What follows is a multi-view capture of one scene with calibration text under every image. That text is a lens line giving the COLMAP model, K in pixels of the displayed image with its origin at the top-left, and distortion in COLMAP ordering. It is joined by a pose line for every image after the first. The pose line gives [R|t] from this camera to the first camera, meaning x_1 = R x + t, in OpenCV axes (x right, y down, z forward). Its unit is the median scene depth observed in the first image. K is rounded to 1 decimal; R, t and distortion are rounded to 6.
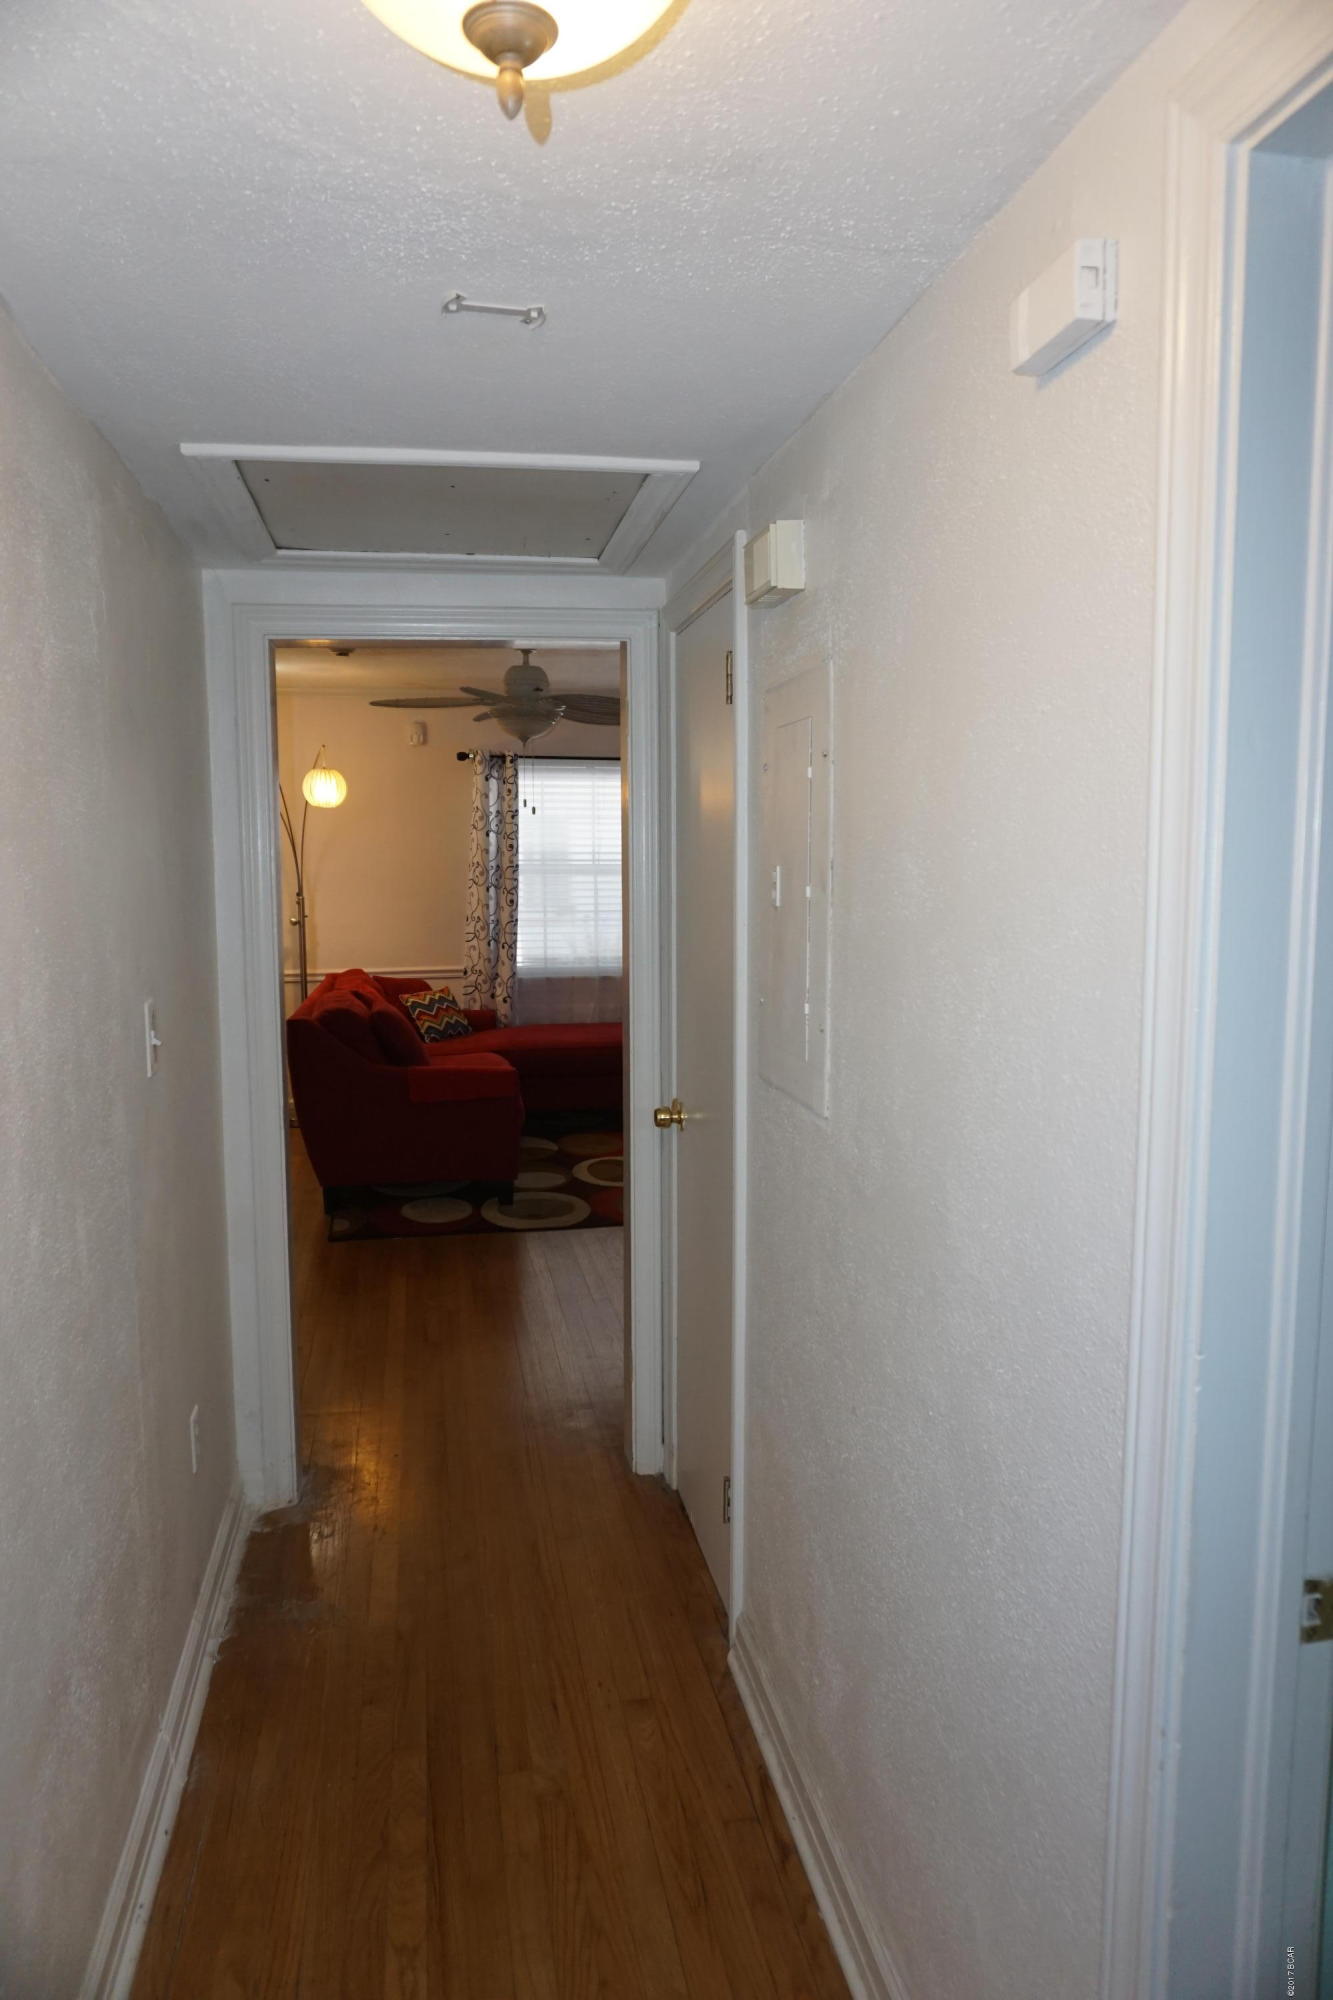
lens RADIAL K [[1369.0, 0, 666.5], [0, 1369.0, 1000.0], [0, 0, 1]] dist [-0.037702, -0.001680]
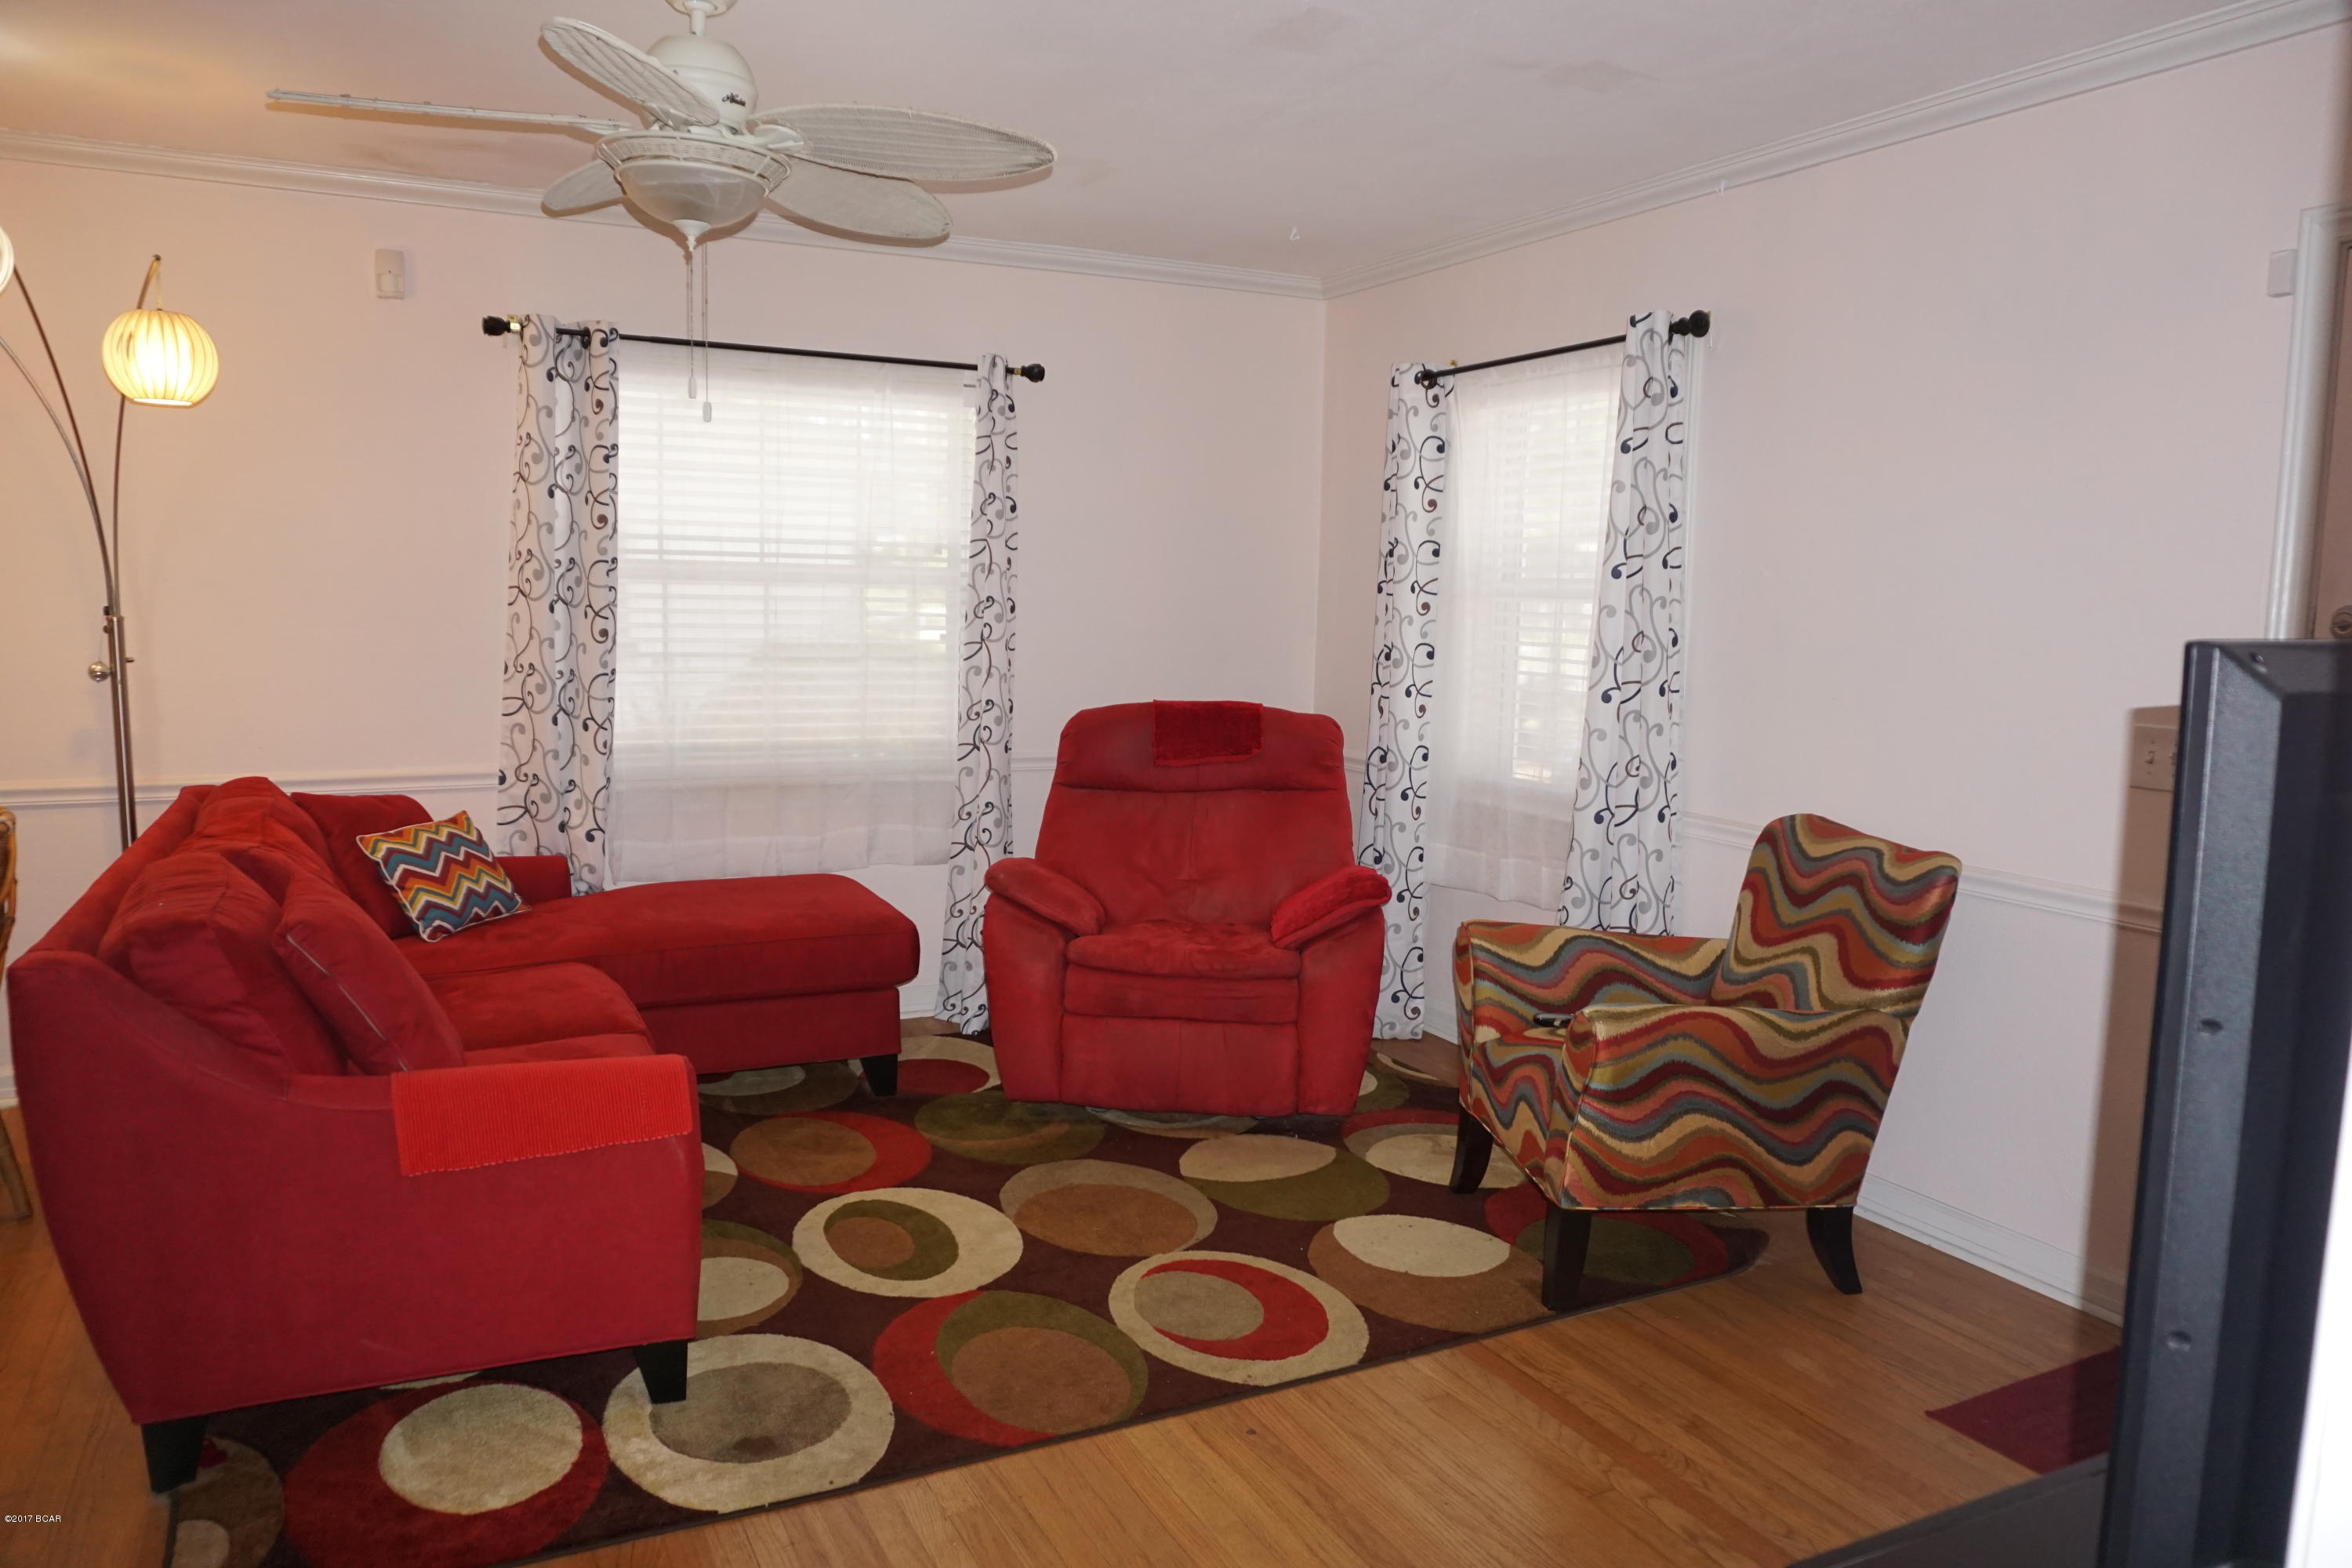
lens RADIAL K [[1646.1, 0, 1176.0], [0, 1646.1, 784.0], [0, 0, 1]] dist [-0.030584, 0.003872]
pose [[0.960736, -0.007833, 0.277352, -0.080412], [0.002881, 0.999829, 0.018258, -0.028838], [-0.277448, -0.016742, 0.960595, 0.384536]]
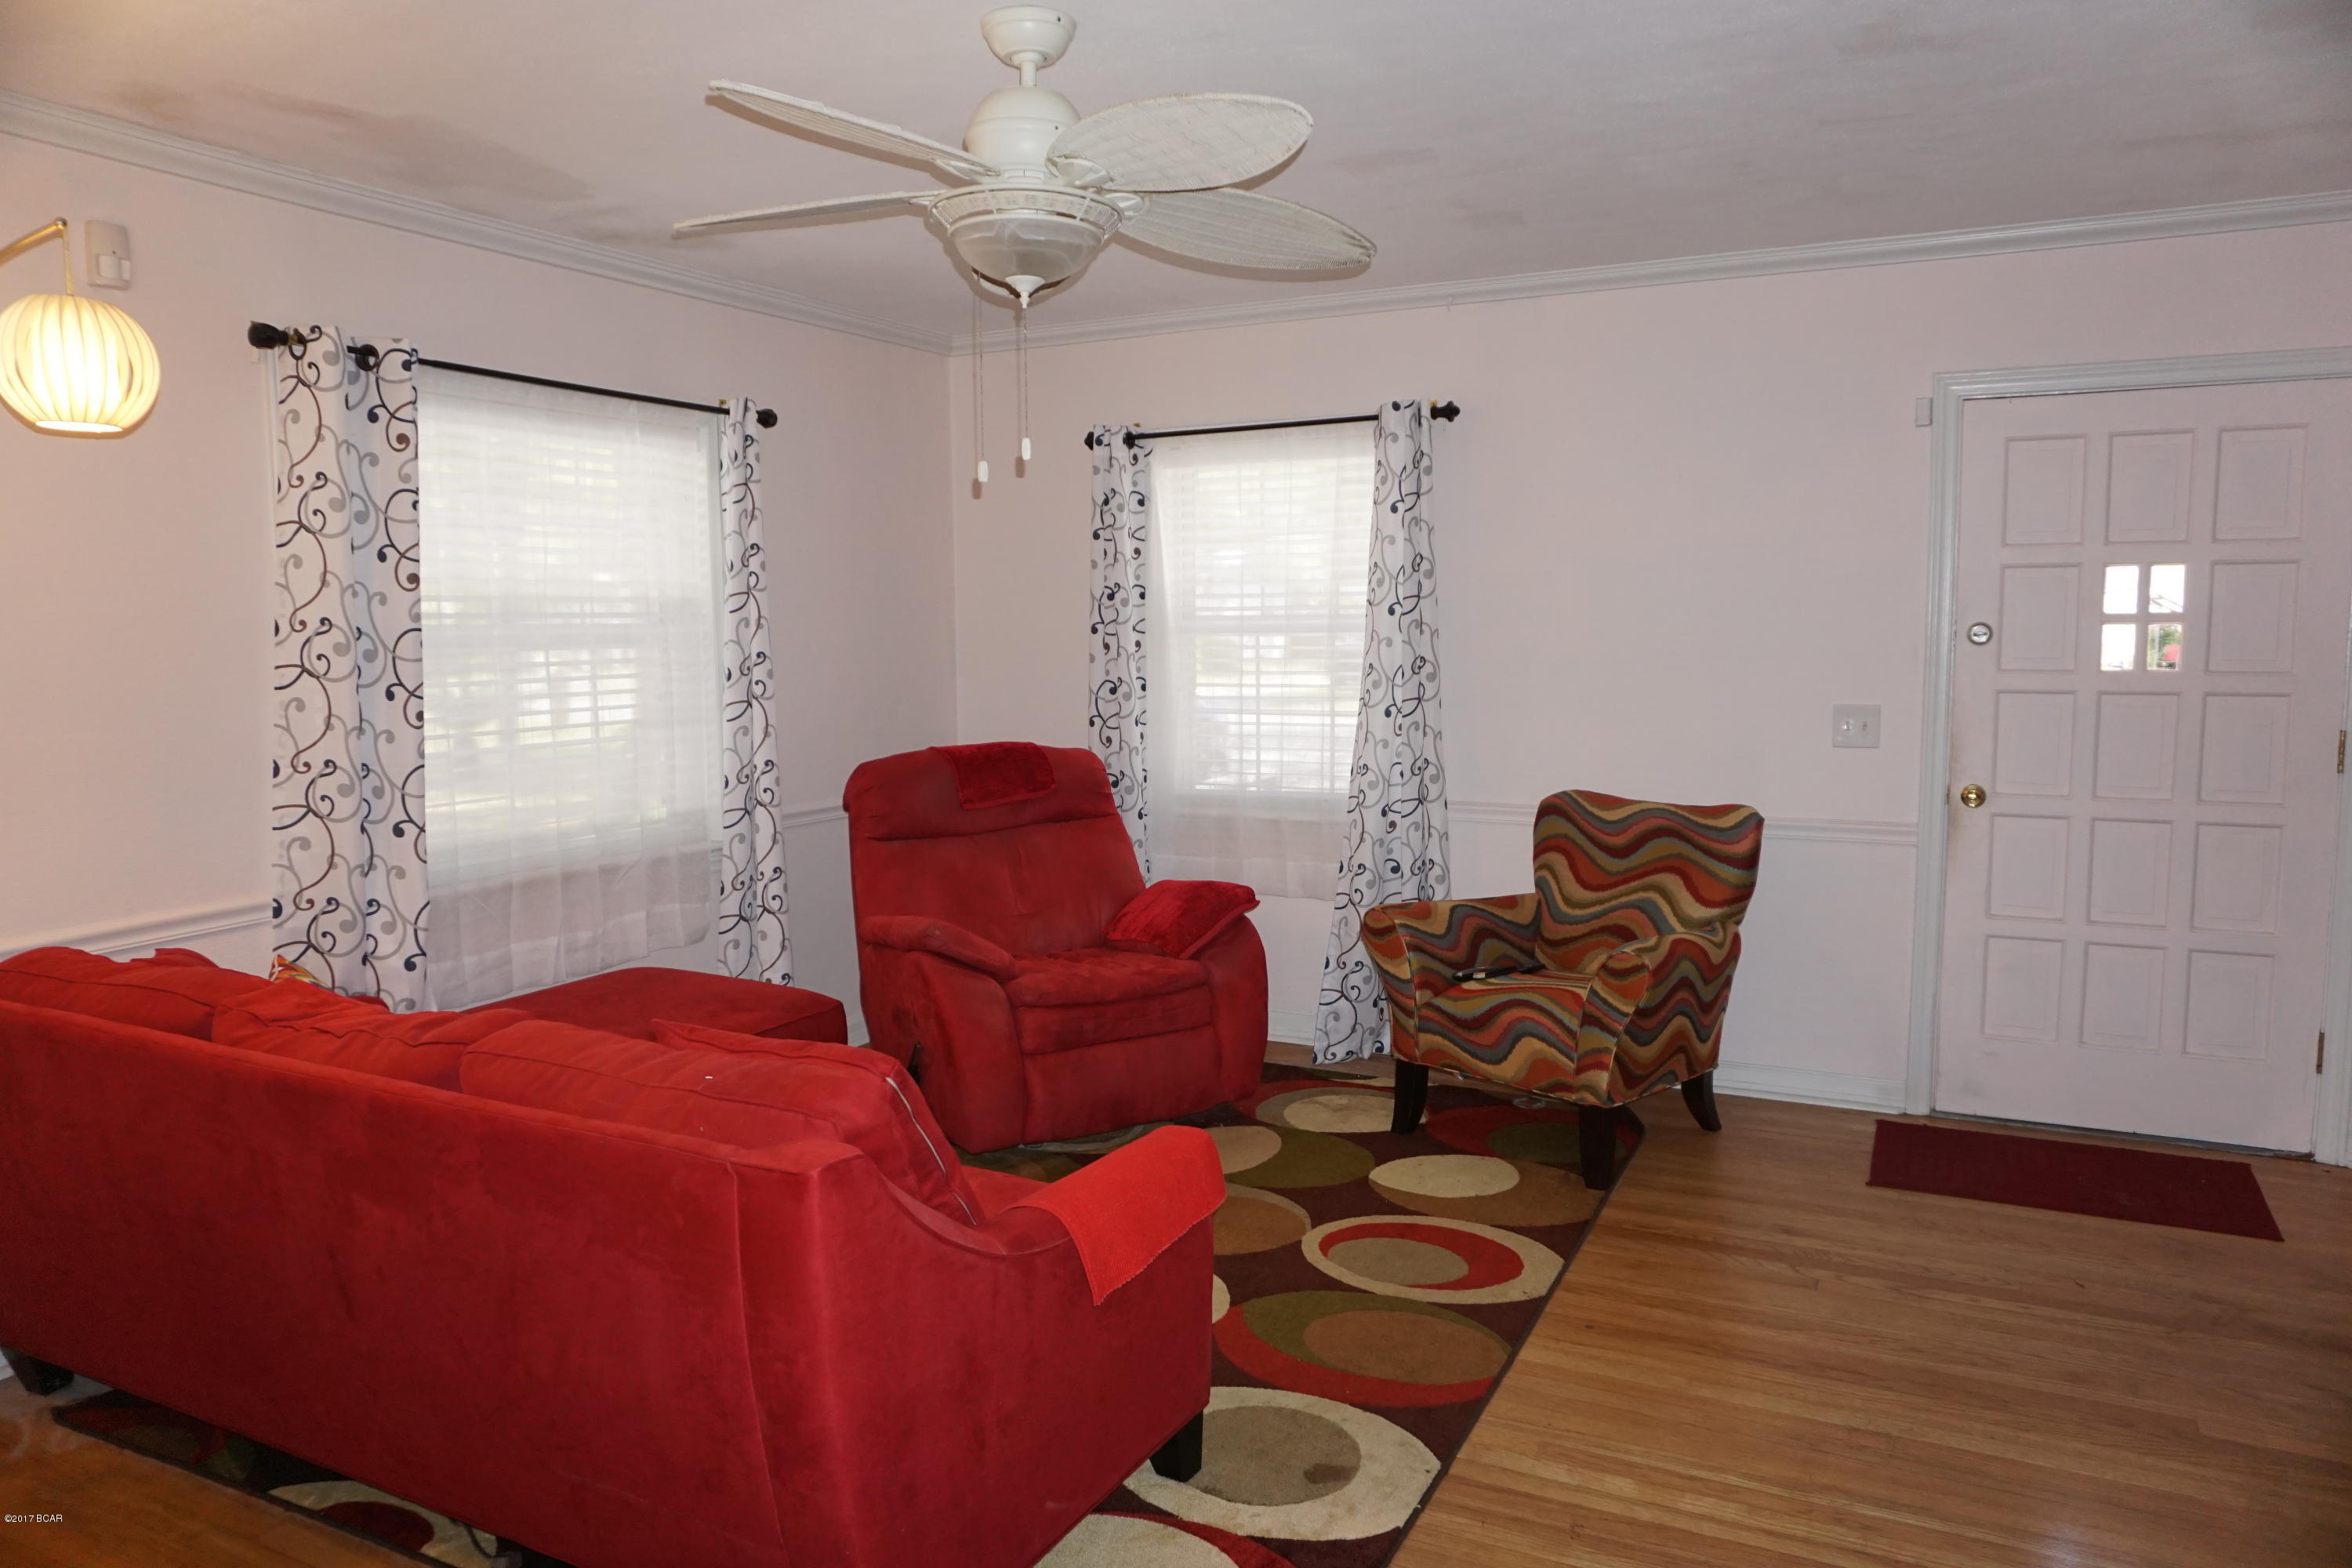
lens RADIAL K [[1605.3, 0, 1176.0], [0, 1605.3, 784.0], [0, 0, 1]] dist [-0.014797, -0.000490]
pose [[0.599715, -0.085336, 0.795650, -0.357158], [0.089638, 0.995204, 0.039175, -0.051275], [-0.795177, 0.047827, 0.604488, 0.542555]]
